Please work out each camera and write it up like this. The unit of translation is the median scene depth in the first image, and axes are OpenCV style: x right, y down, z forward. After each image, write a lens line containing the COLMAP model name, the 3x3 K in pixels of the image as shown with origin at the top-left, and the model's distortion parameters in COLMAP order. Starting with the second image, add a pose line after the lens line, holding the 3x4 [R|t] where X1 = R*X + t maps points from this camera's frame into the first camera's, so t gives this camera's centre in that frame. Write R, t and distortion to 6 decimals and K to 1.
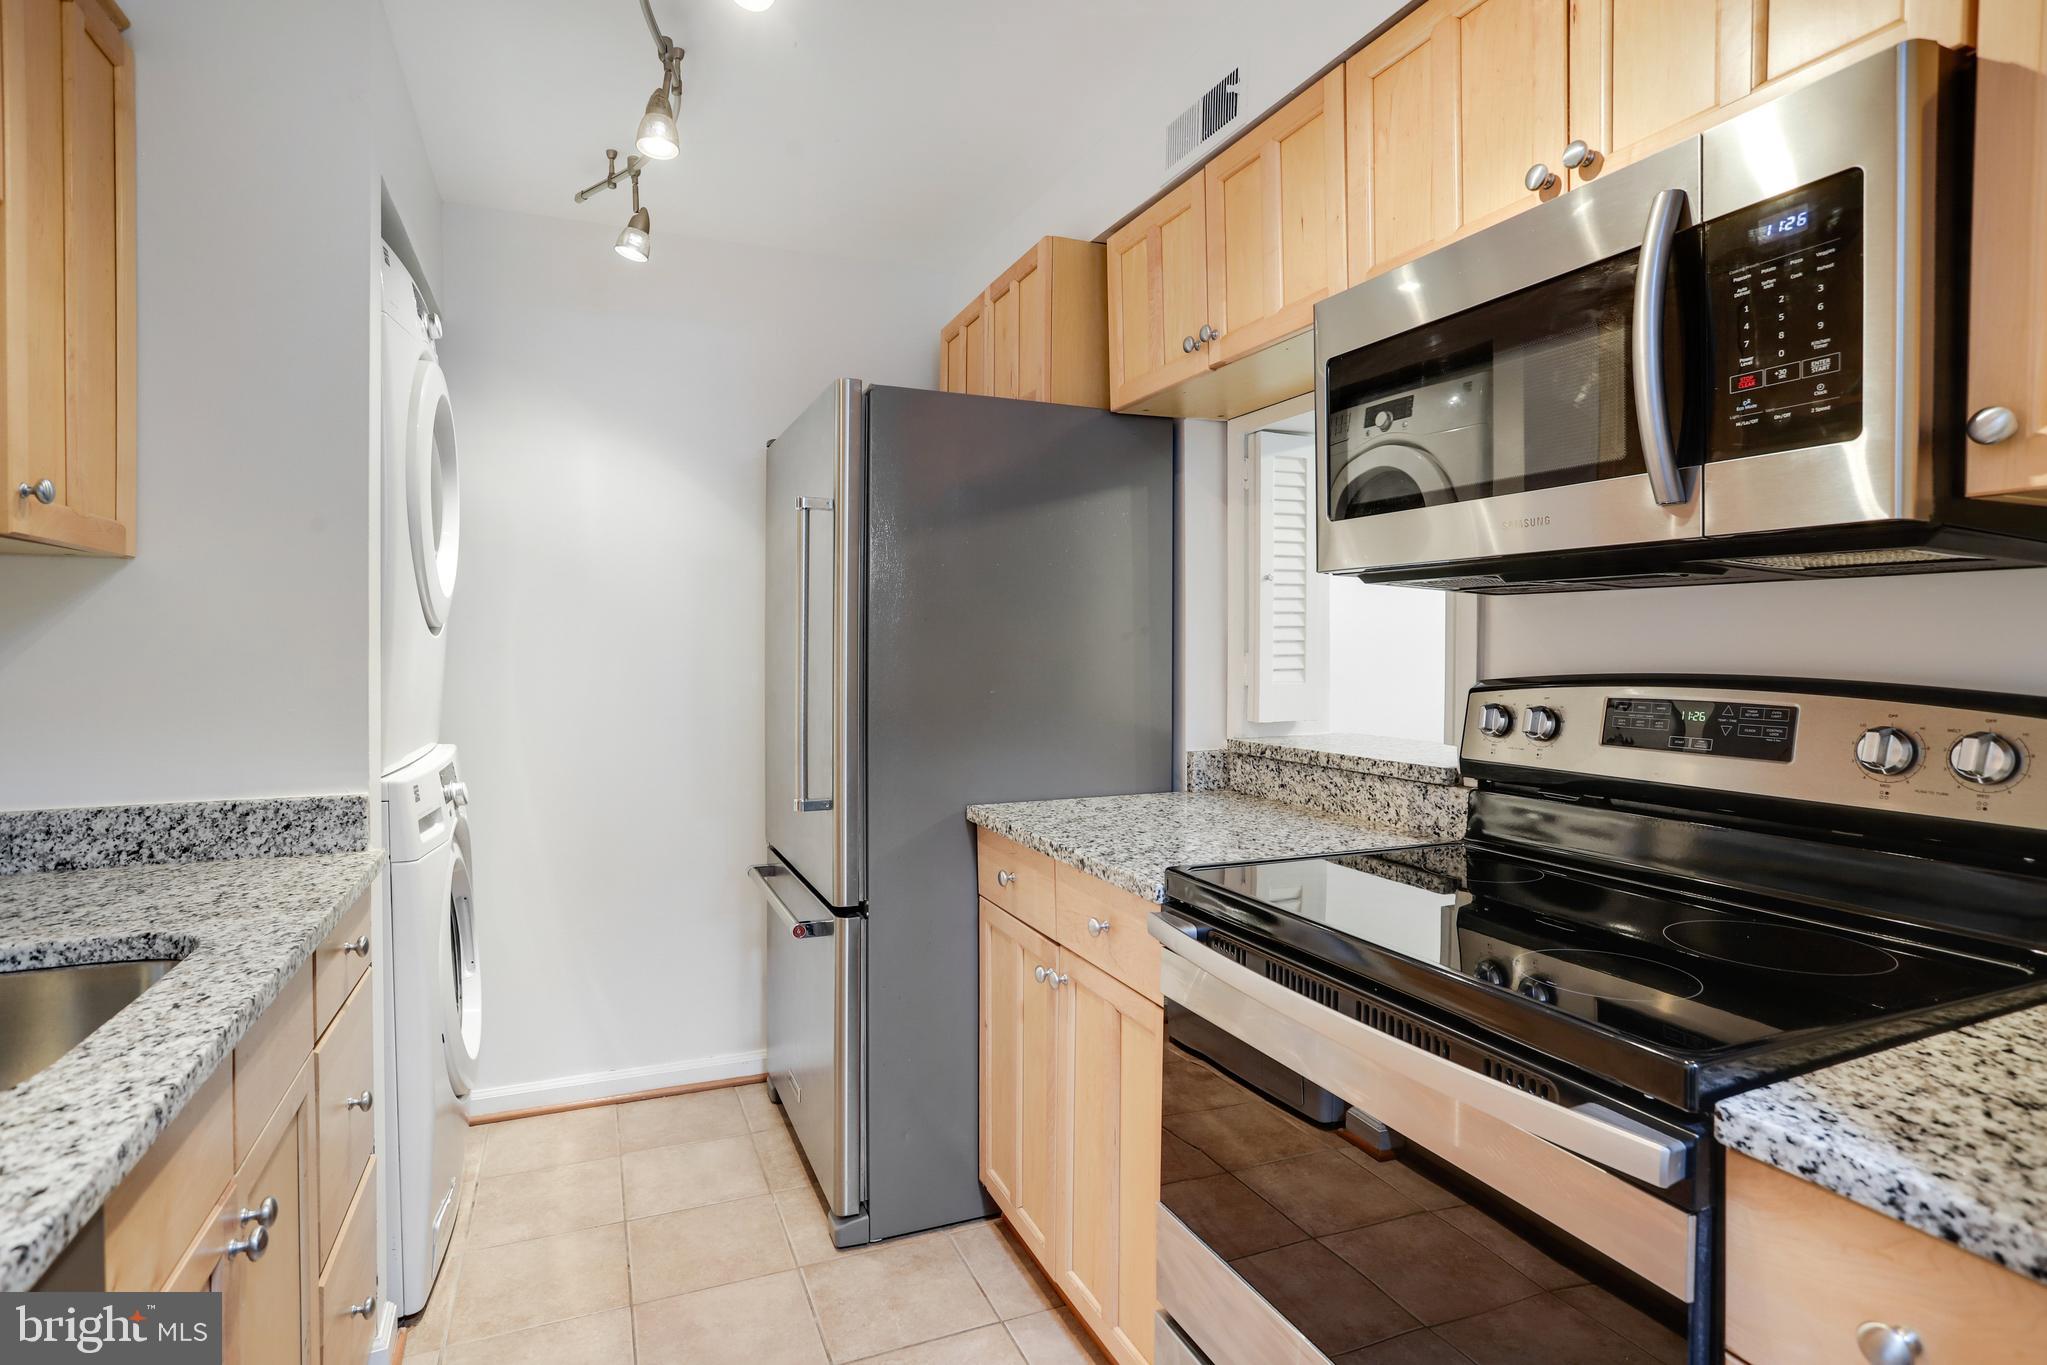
lens RADIAL K [[1034.8, 0, 1025.3], [0, 1034.8, 668.0], [0, 0, 1]] dist [-0.053572, 0.036335]
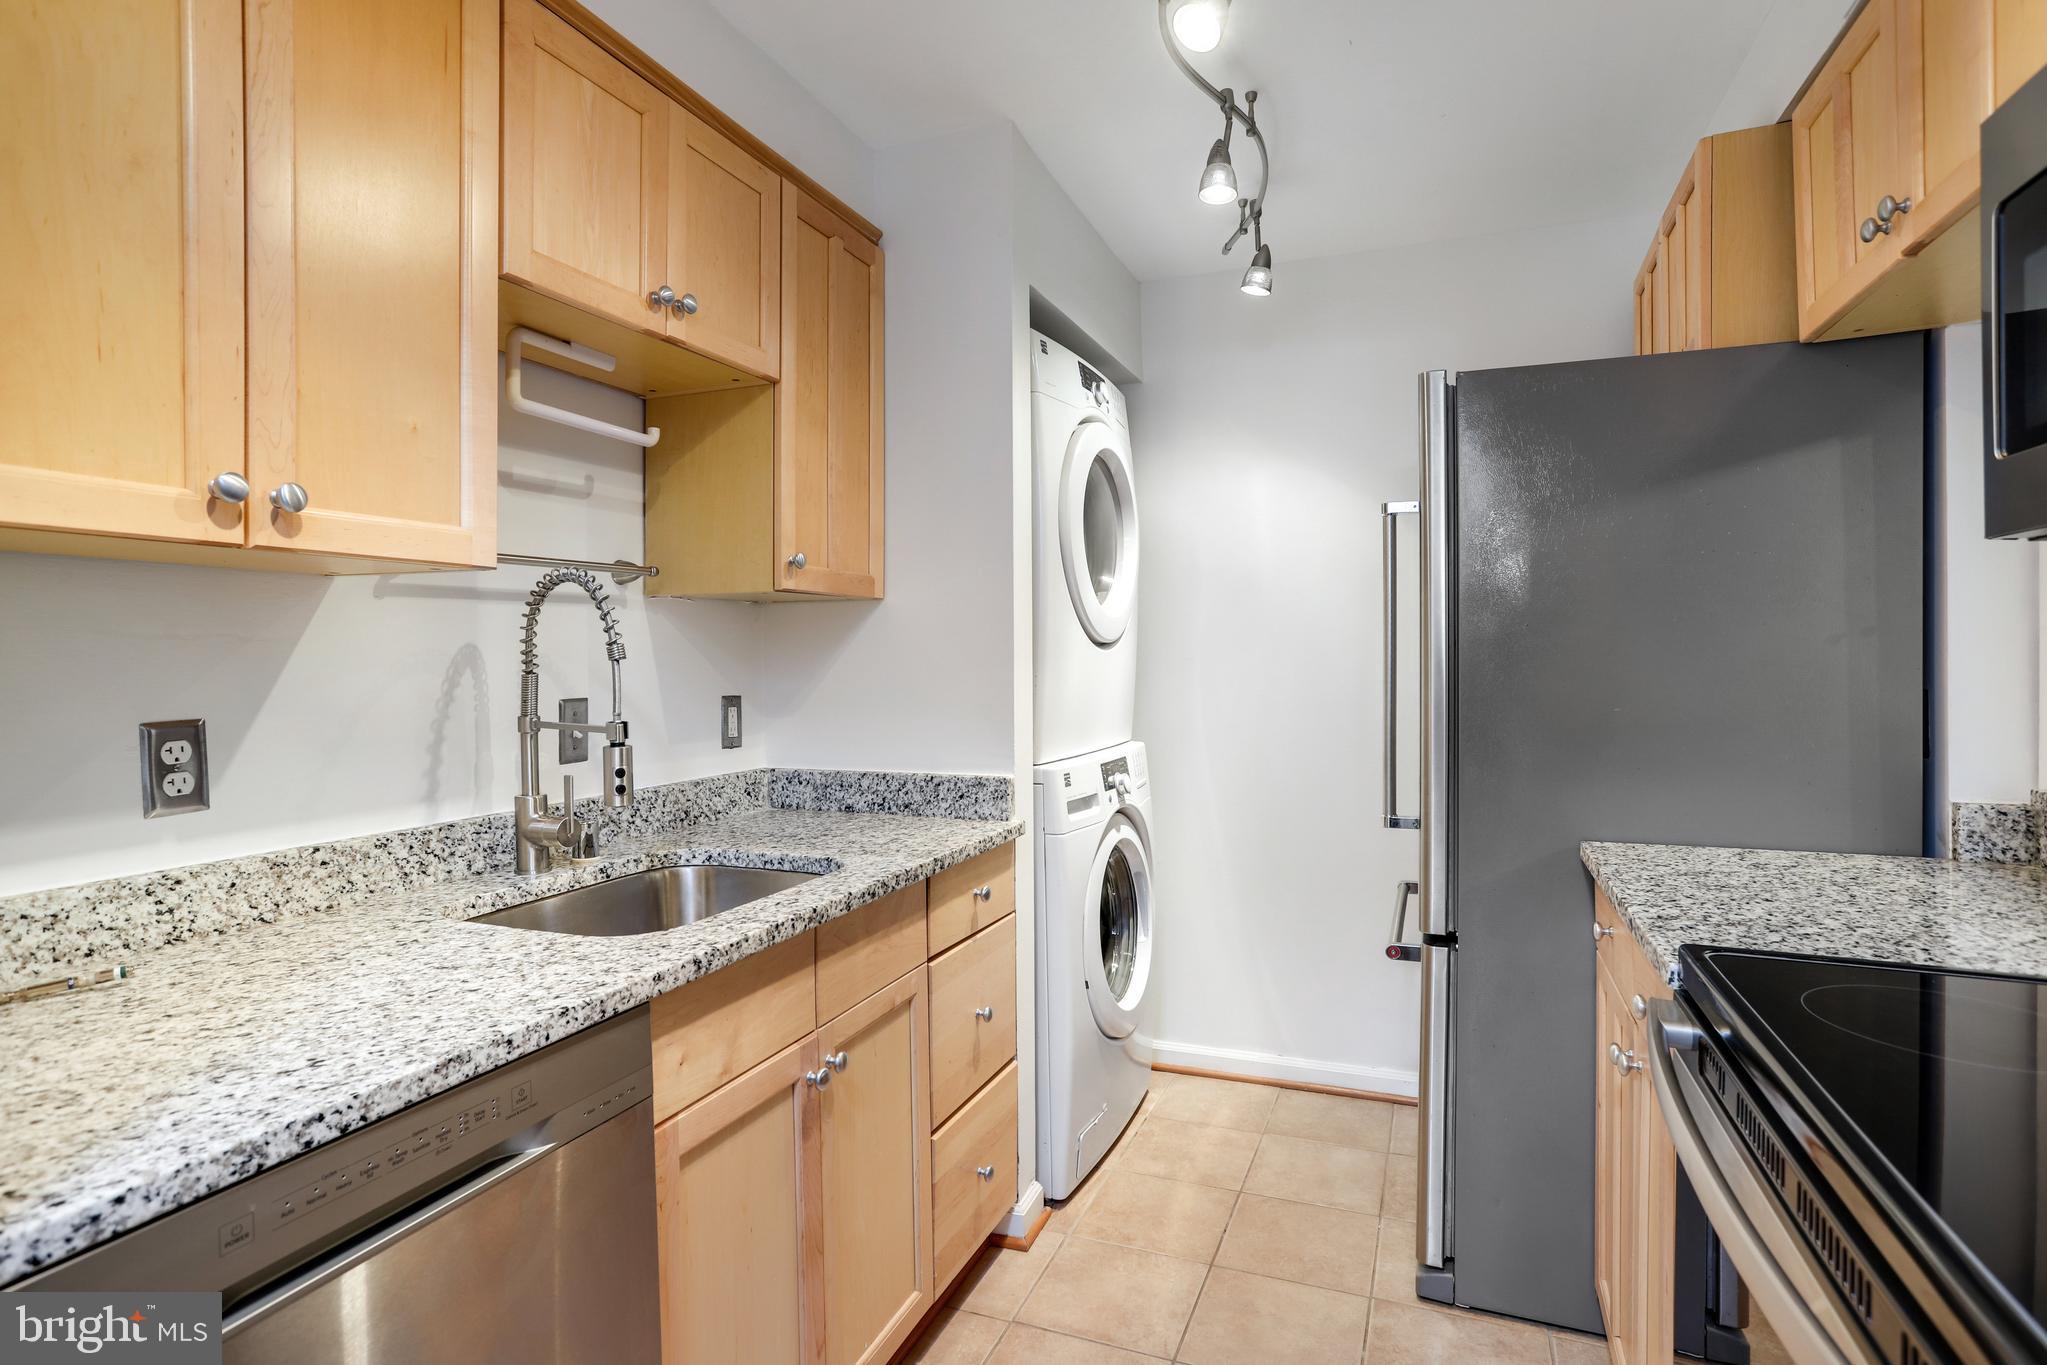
lens RADIAL K [[1027.7, 0, 1043.6], [0, 1027.7, 676.3], [0, 0, 1]] dist [-0.049568, 0.036445]
pose [[0.713888, 0.004667, -0.700244, 0.268104], [-0.005431, 0.999985, 0.001128, -0.002654], [0.700239, 0.002998, 0.713902, 0.108802]]
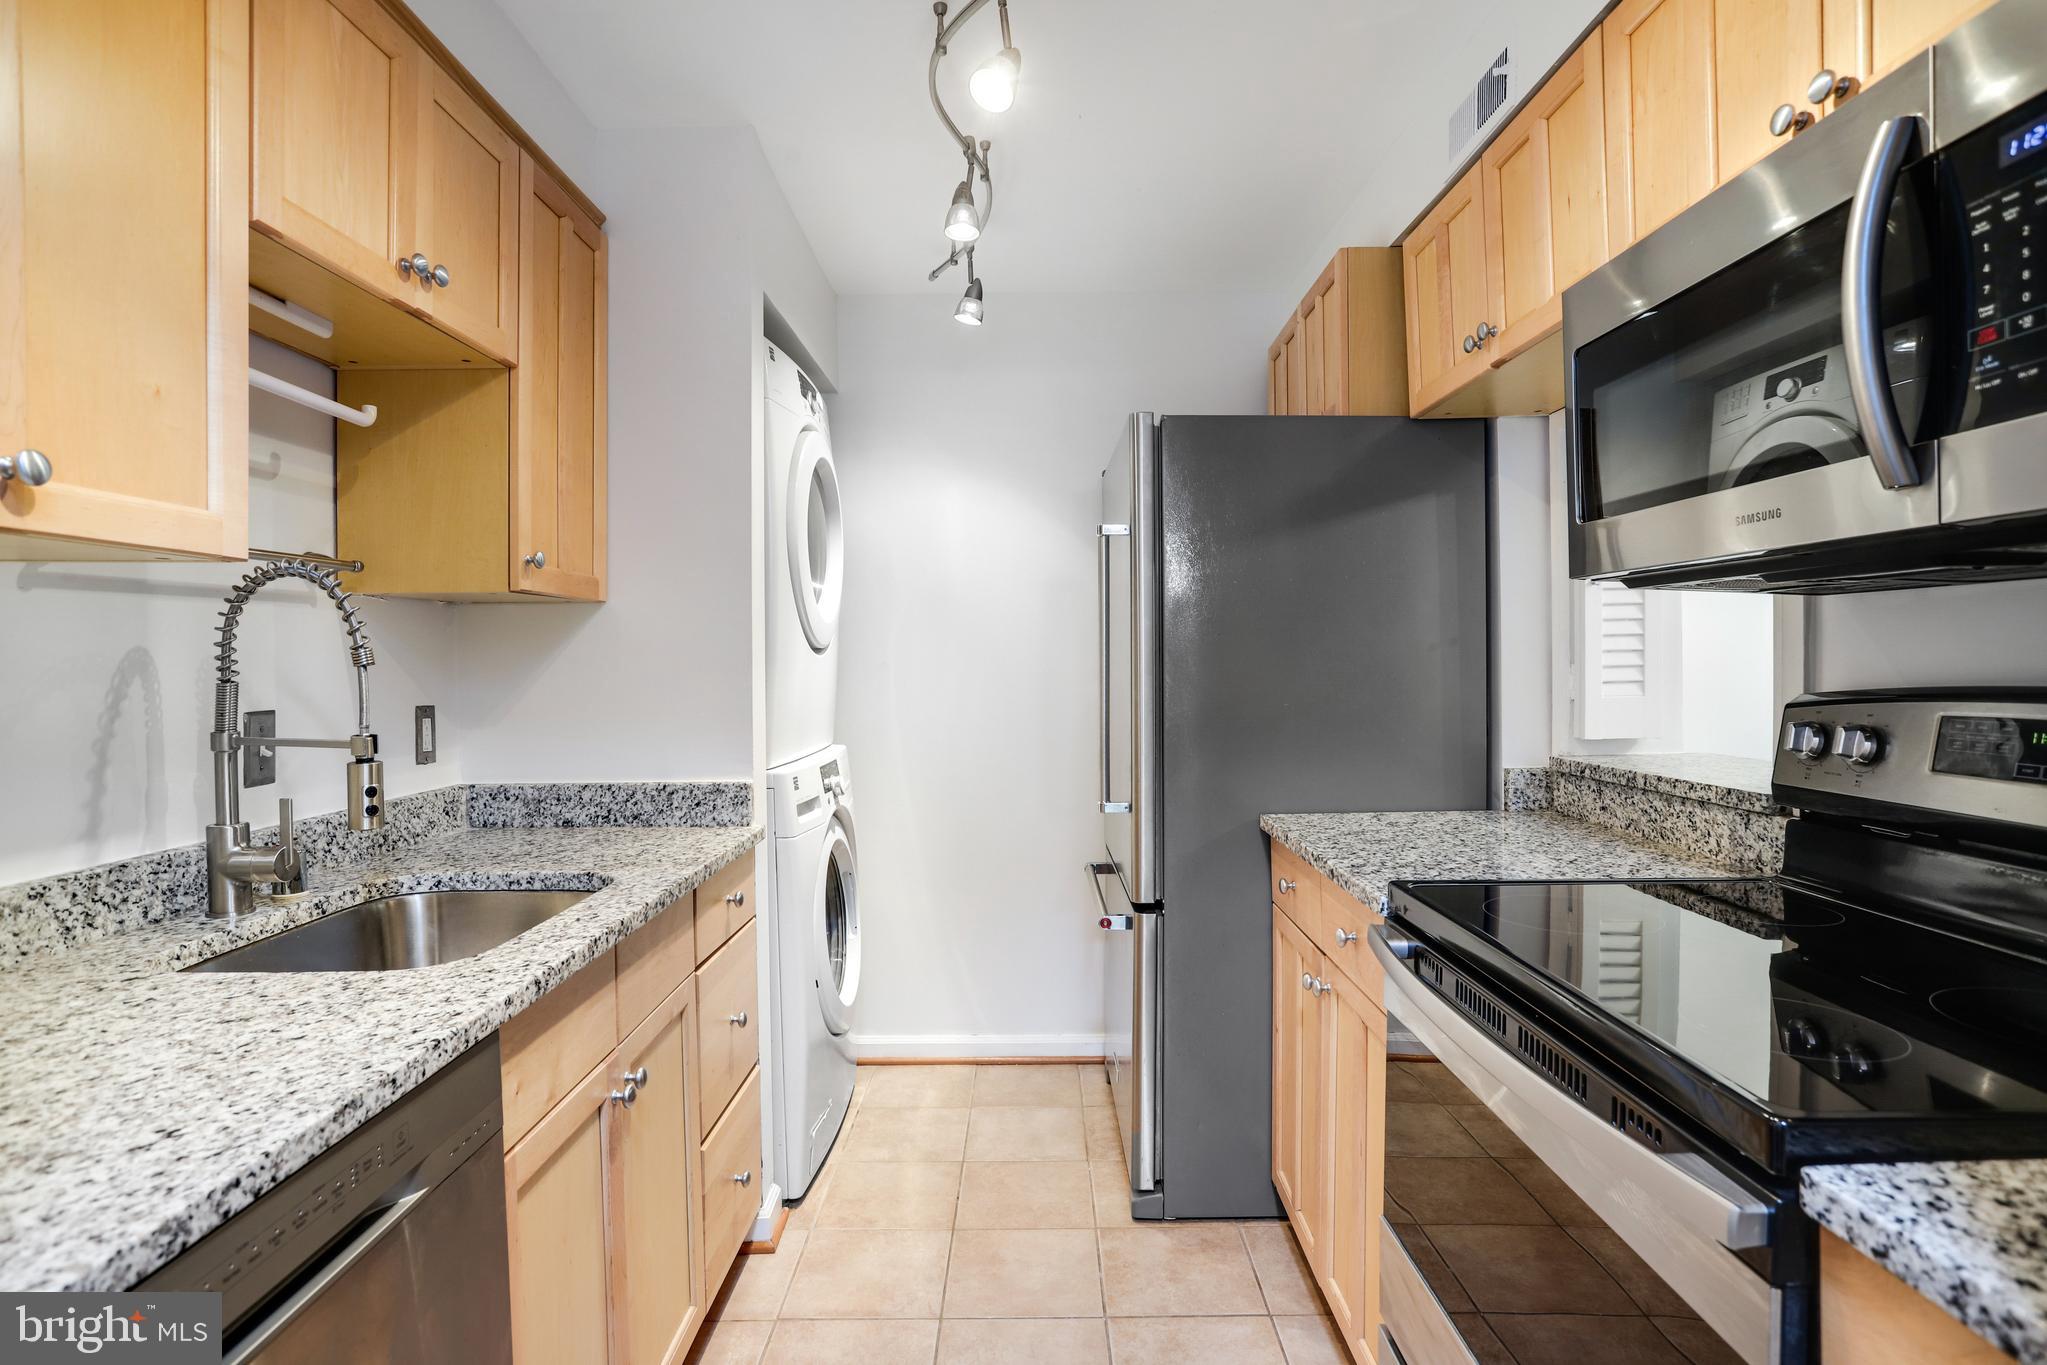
lens RADIAL K [[1026.7, 0, 1035.6], [0, 1026.7, 681.7], [0, 0, 1]] dist [-0.056452, 0.035585]
pose [[0.920520, -0.001902, -0.390691, 0.170912], [0.002550, 0.999996, 0.001140, -0.001096], [0.390687, -0.002046, 0.920521, -0.033108]]
